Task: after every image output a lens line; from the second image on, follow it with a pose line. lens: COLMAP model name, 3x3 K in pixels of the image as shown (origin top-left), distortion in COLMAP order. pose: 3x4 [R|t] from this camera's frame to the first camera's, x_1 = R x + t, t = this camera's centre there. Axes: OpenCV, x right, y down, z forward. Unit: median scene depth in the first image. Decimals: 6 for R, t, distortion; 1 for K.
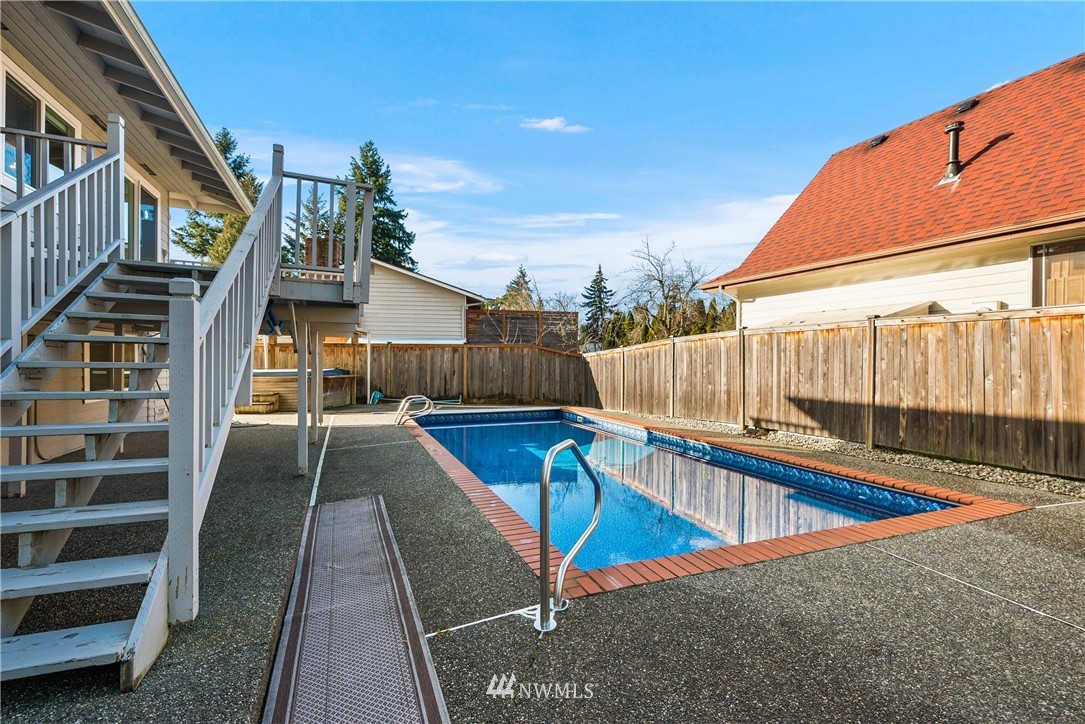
lens RADIAL K [[483.2, 0, 542.8], [0, 483.2, 361.6], [0, 0, 1]] dist [0.015396, -0.002953]
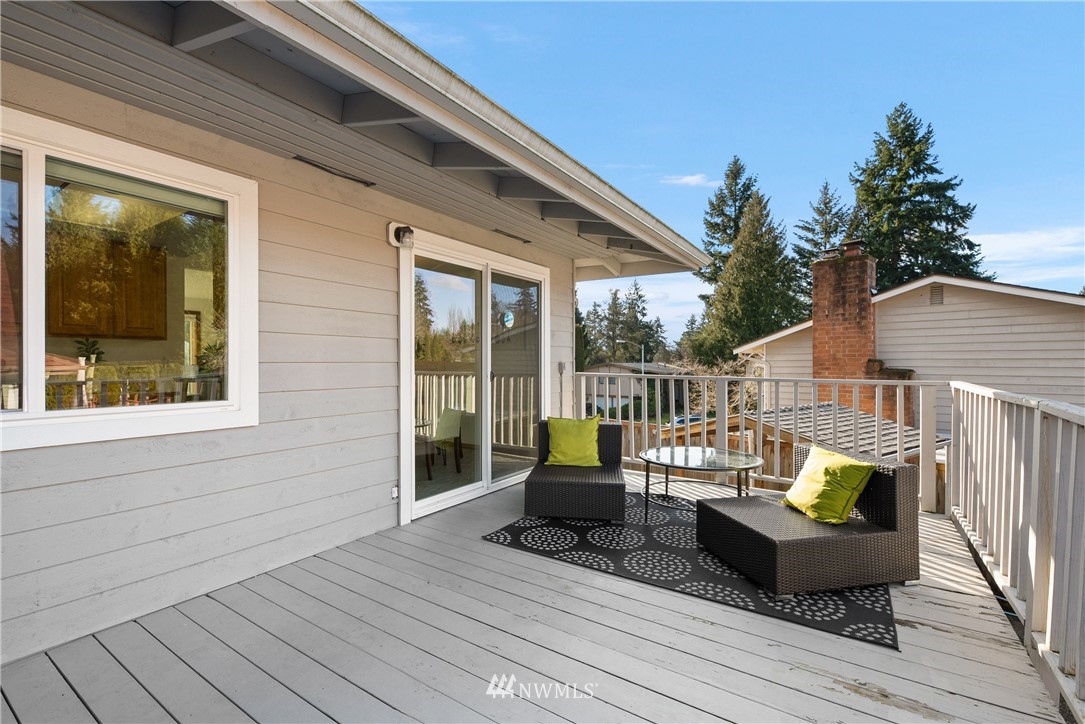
lens RADIAL K [[468.5, 0, 545.0], [0, 468.5, 363.7], [0, 0, 1]] dist [0.011259, -0.006390]
pose [[0.558803, -0.001366, -0.829299, -0.047956], [0.000945, 0.999999, -0.001011, -0.034013], [0.829300, -0.000218, 0.558804, 0.100091]]
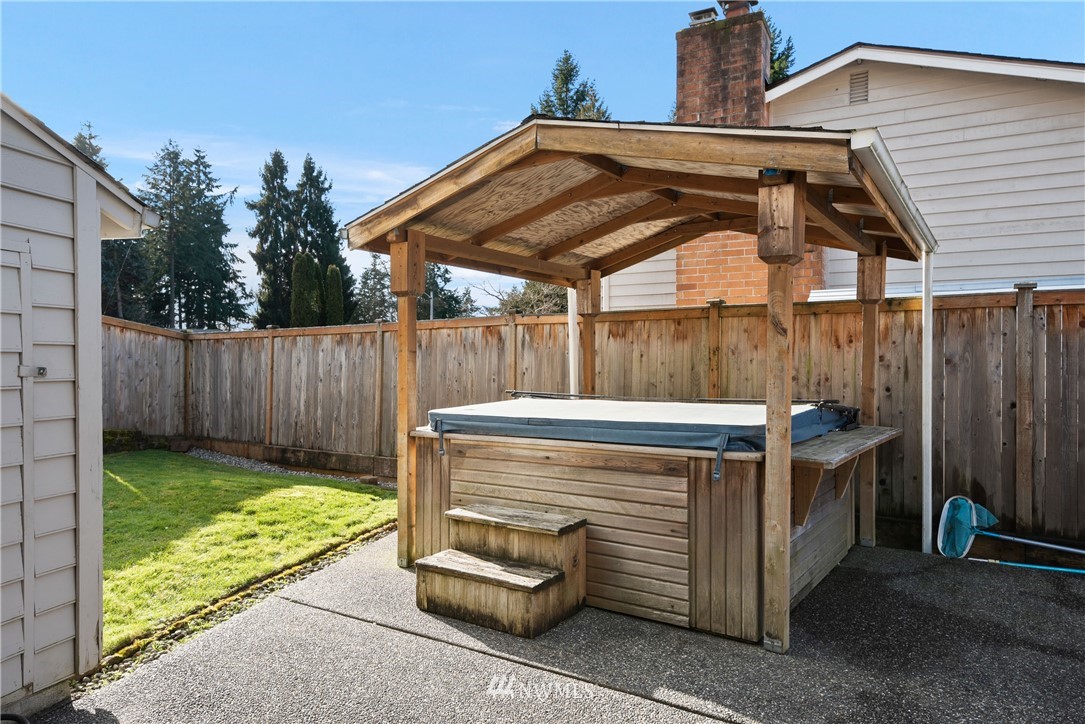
lens RADIAL K [[659.3, 0, 542.4], [0, 659.3, 360.6], [0, 0, 1]] dist [0.024395, 0.001554]
pose [[0.806395, -0.001629, -0.591375, -0.077995], [0.000310, 0.999997, -0.002332, -0.001079], [0.591377, 0.001698, 0.806393, 0.151869]]
